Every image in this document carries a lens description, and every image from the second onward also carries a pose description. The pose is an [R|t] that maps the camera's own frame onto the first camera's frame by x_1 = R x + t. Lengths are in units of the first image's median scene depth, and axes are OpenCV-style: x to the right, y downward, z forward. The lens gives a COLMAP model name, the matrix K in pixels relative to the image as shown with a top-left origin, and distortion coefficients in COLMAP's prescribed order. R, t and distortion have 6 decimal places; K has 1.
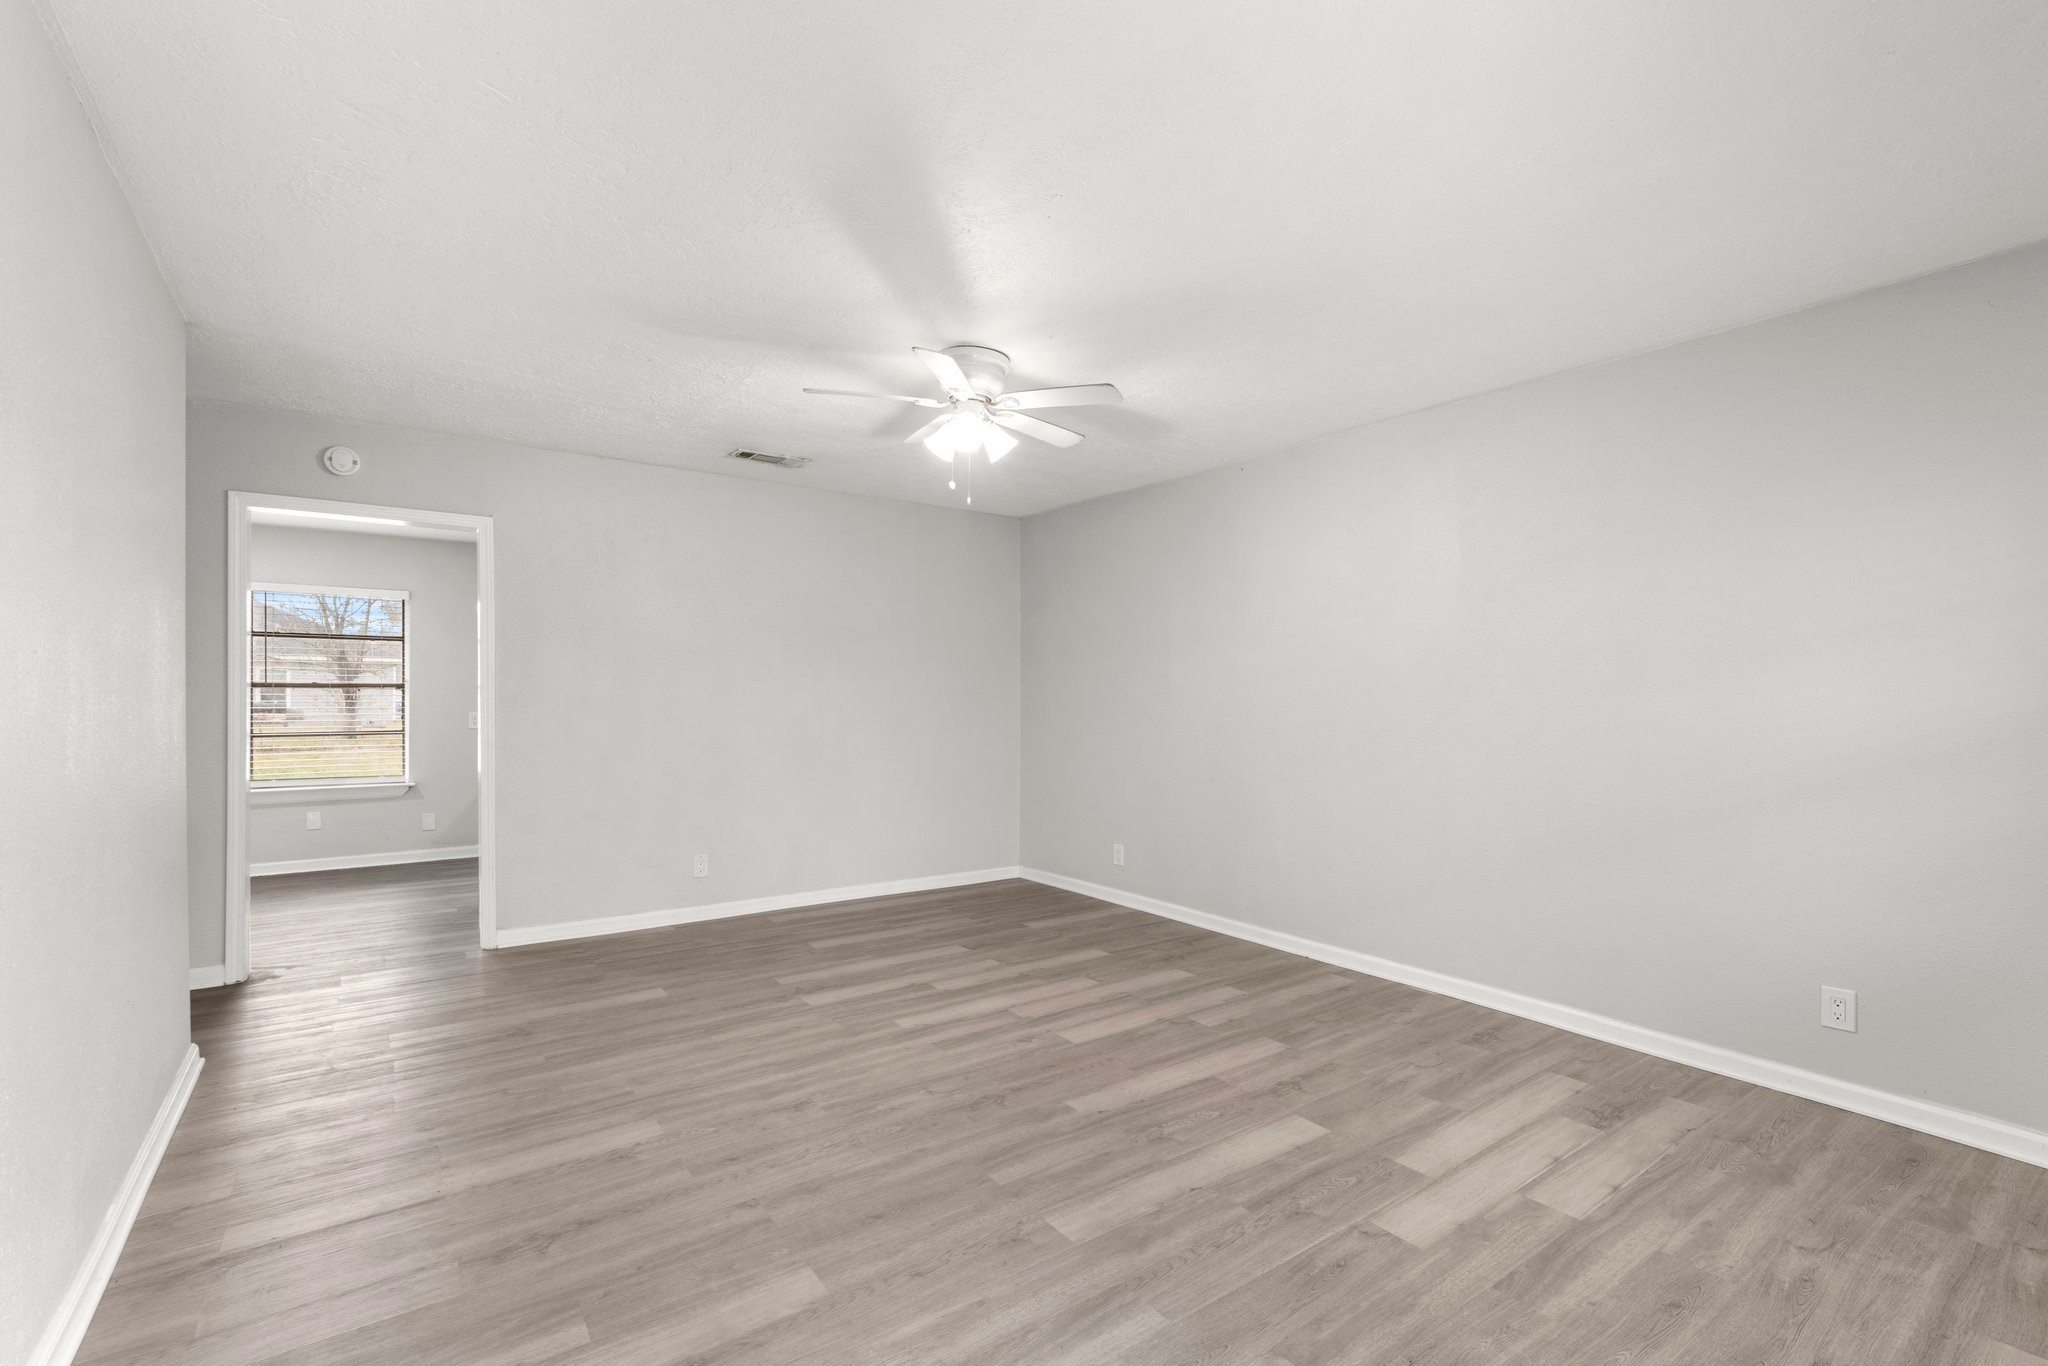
lens RADIAL K [[924.6, 0, 1065.3], [0, 924.6, 678.8], [0, 0, 1]] dist [0.002017, -0.000535]
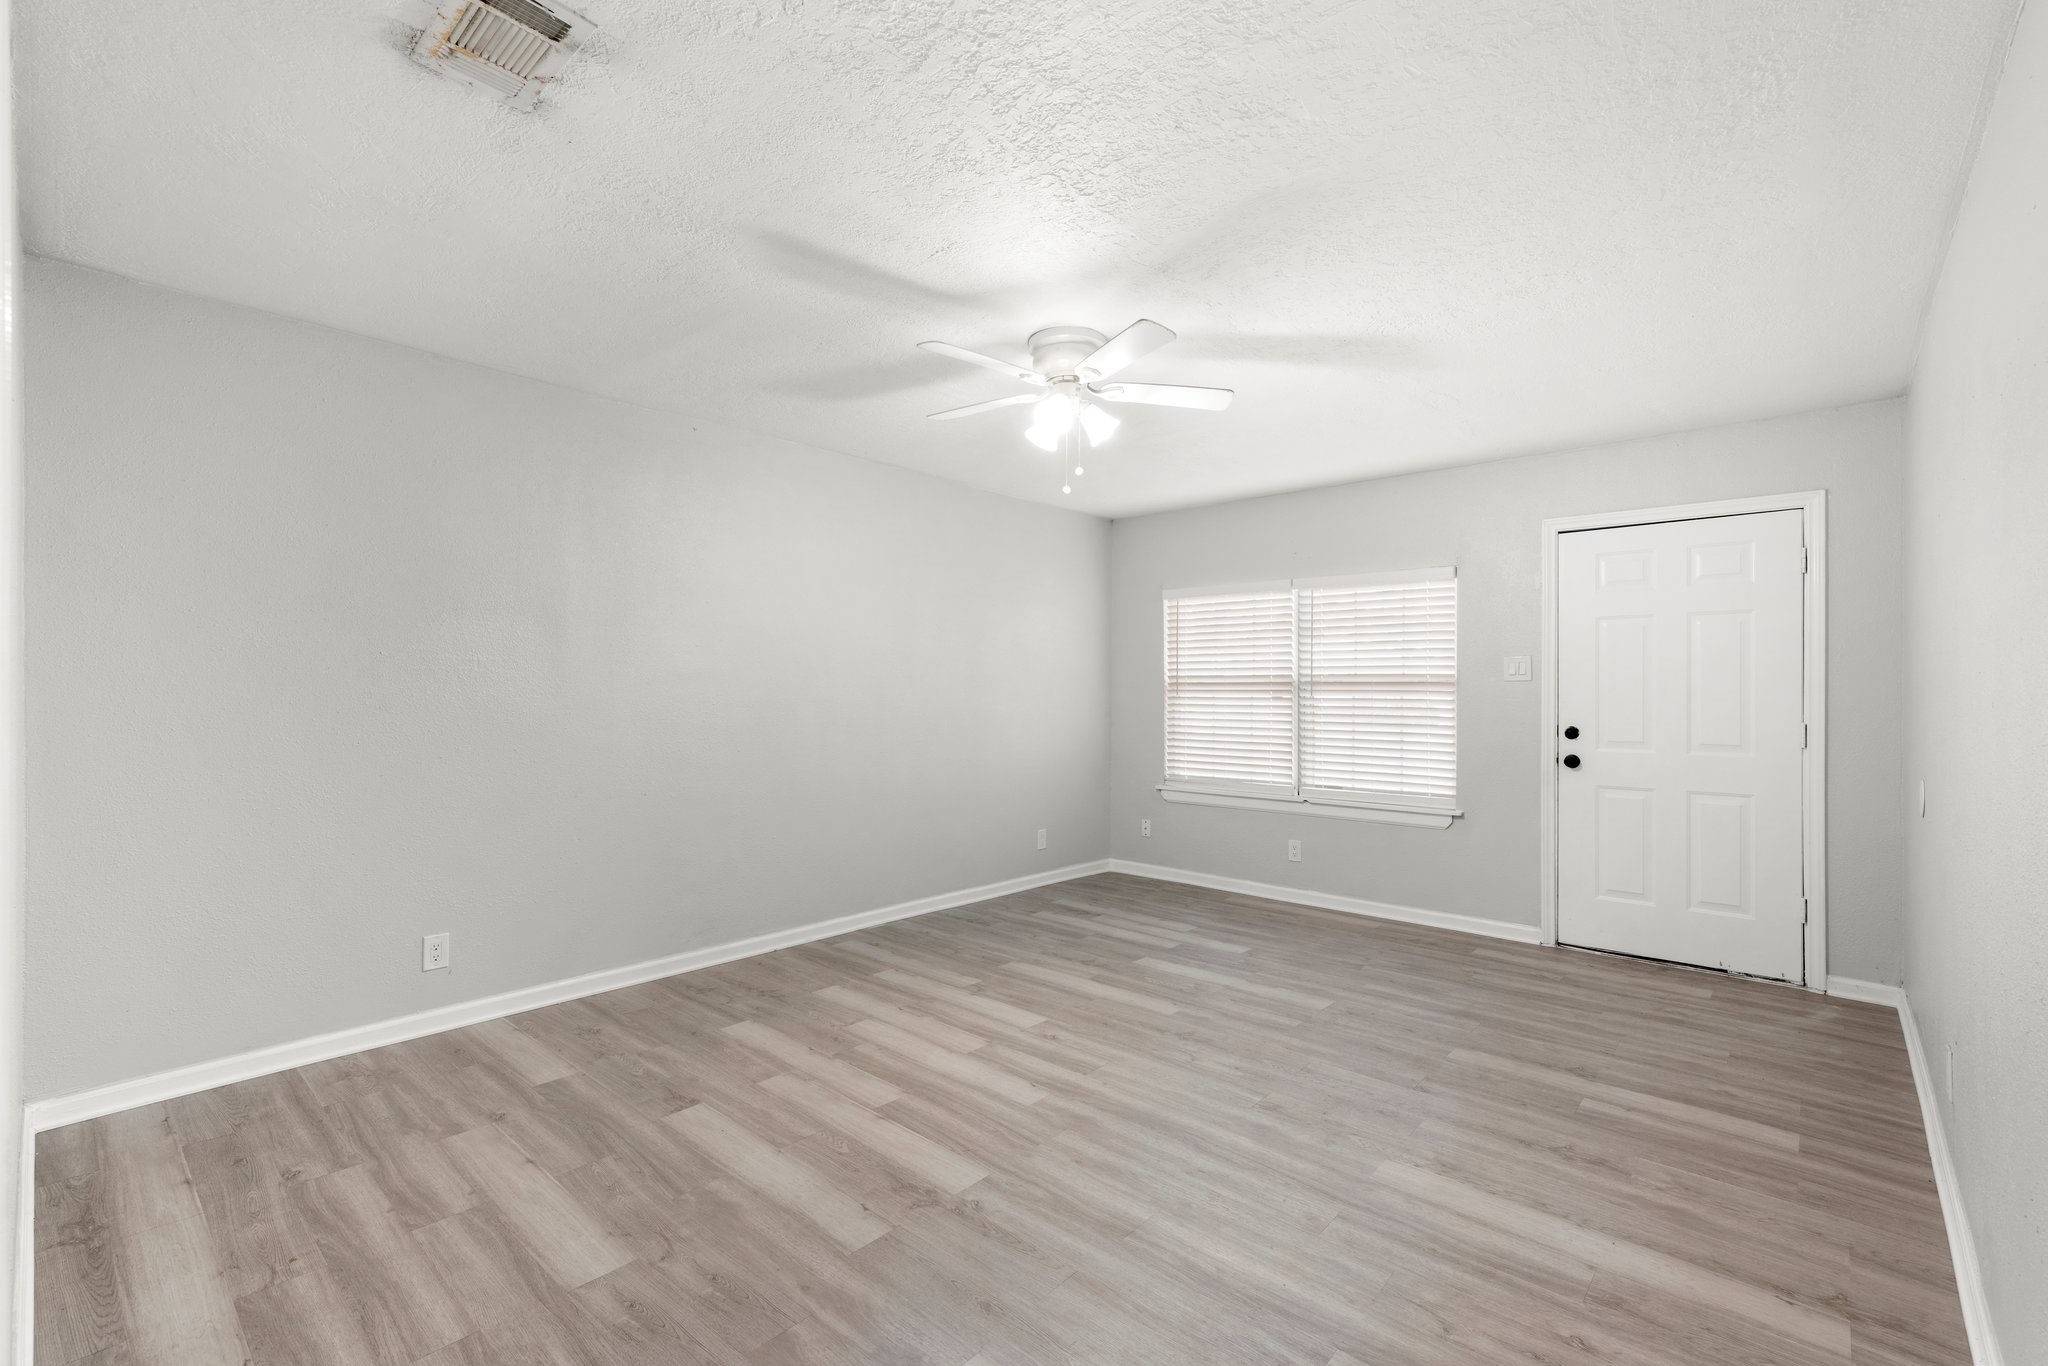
lens RADIAL K [[924.6, 0, 1065.3], [0, 924.6, 678.8], [0, 0, 1]] dist [0.002017, -0.000535]
pose [[-0.236695, 0.004375, 0.971574, -0.985779], [-0.028776, 0.999520, -0.011511, 0.018602], [-0.971158, -0.030682, -0.236456, 1.205062]]
